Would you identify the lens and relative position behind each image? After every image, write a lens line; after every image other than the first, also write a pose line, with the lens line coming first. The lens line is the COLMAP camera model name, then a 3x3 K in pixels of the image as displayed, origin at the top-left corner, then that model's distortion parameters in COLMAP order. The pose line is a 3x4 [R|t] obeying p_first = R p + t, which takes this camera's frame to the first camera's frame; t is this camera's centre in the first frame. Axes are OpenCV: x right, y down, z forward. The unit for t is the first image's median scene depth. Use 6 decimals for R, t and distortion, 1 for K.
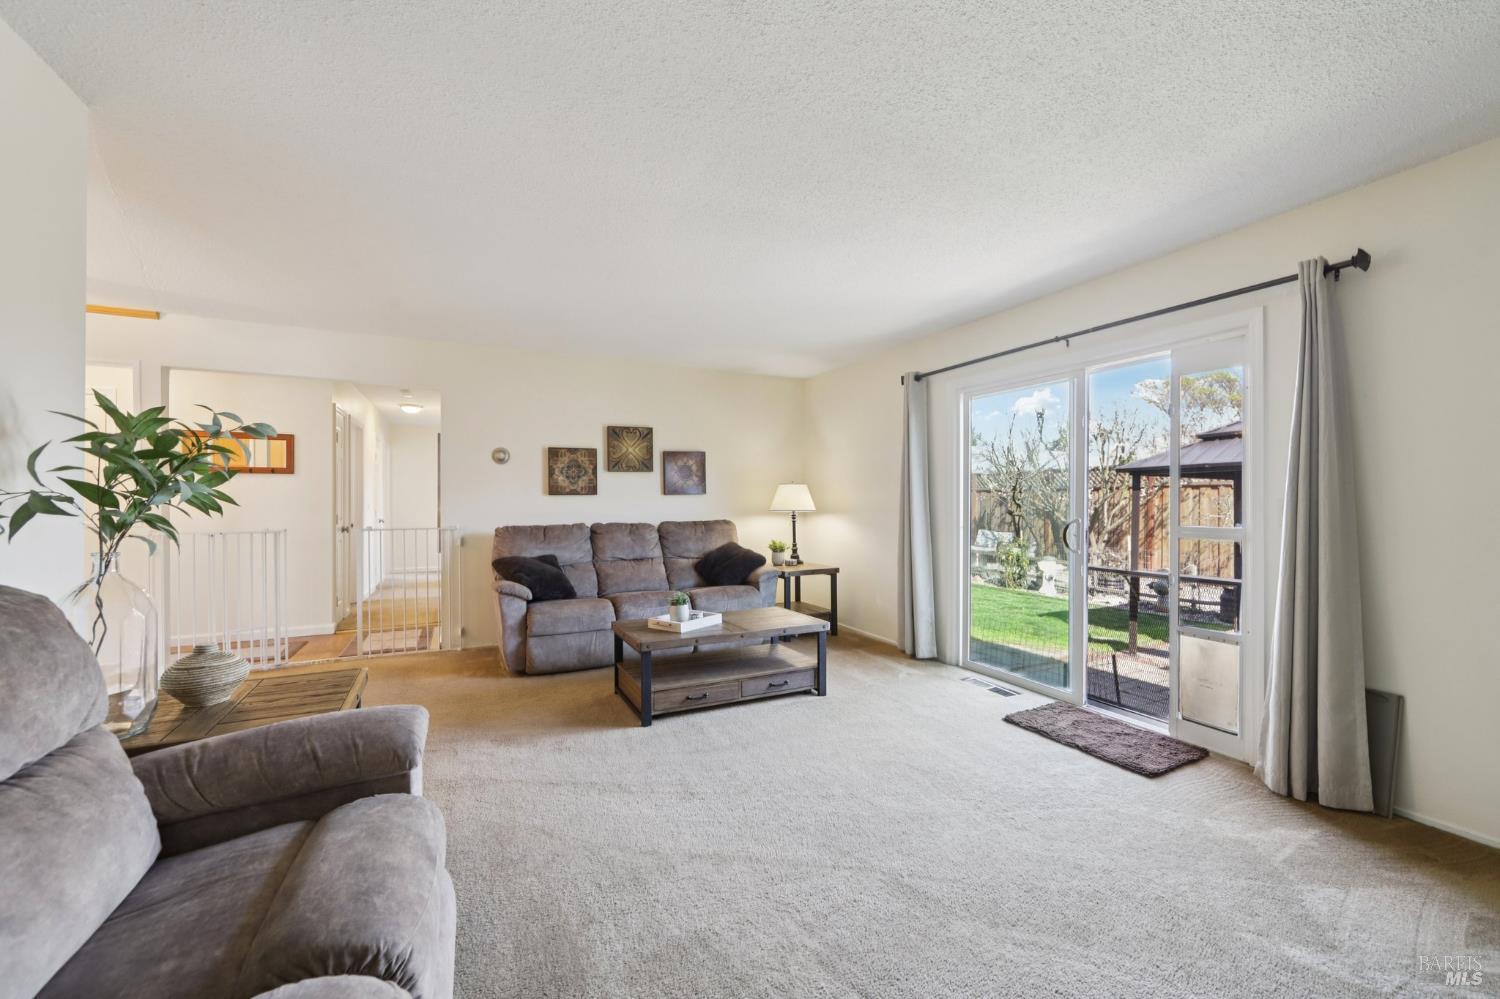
lens RADIAL K [[604.6, 0, 752.7], [0, 604.6, 499.4], [0, 0, 1]] dist [-0.009226, 0.000975]
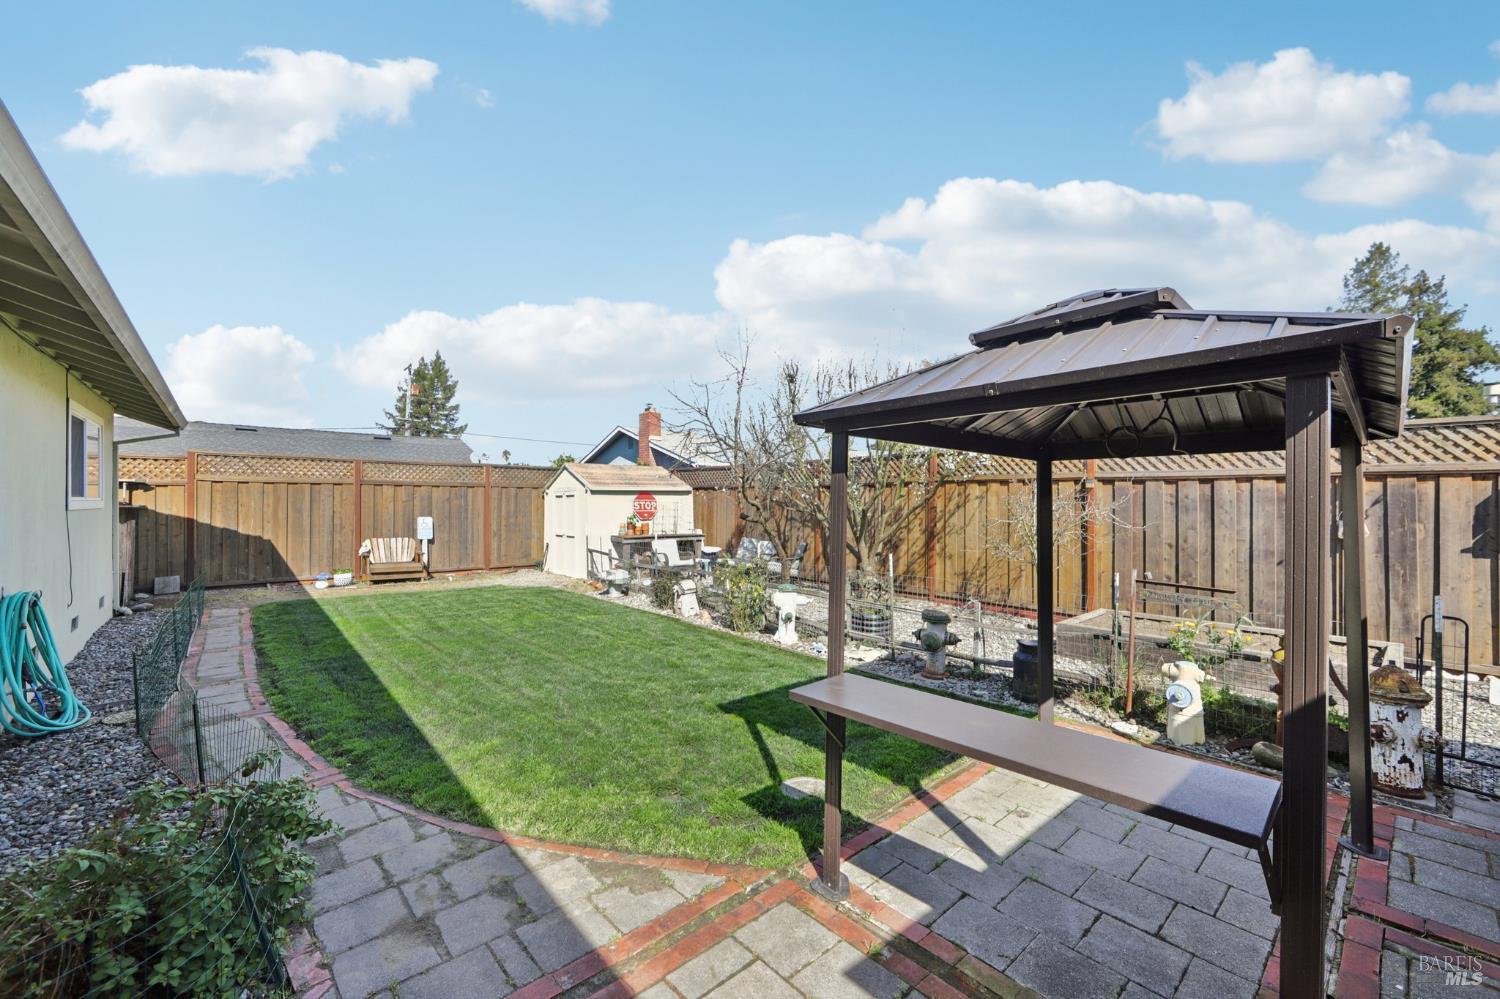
lens RADIAL K [[604.6, 0, 752.7], [0, 604.6, 499.4], [0, 0, 1]] dist [-0.009226, 0.000975]
pose [[0.965334, -0.001619, 0.261012, 0.294099], [0.001908, 0.999998, -0.000854, 0.002355], [-0.261010, 0.001323, 0.965335, 0.387685]]
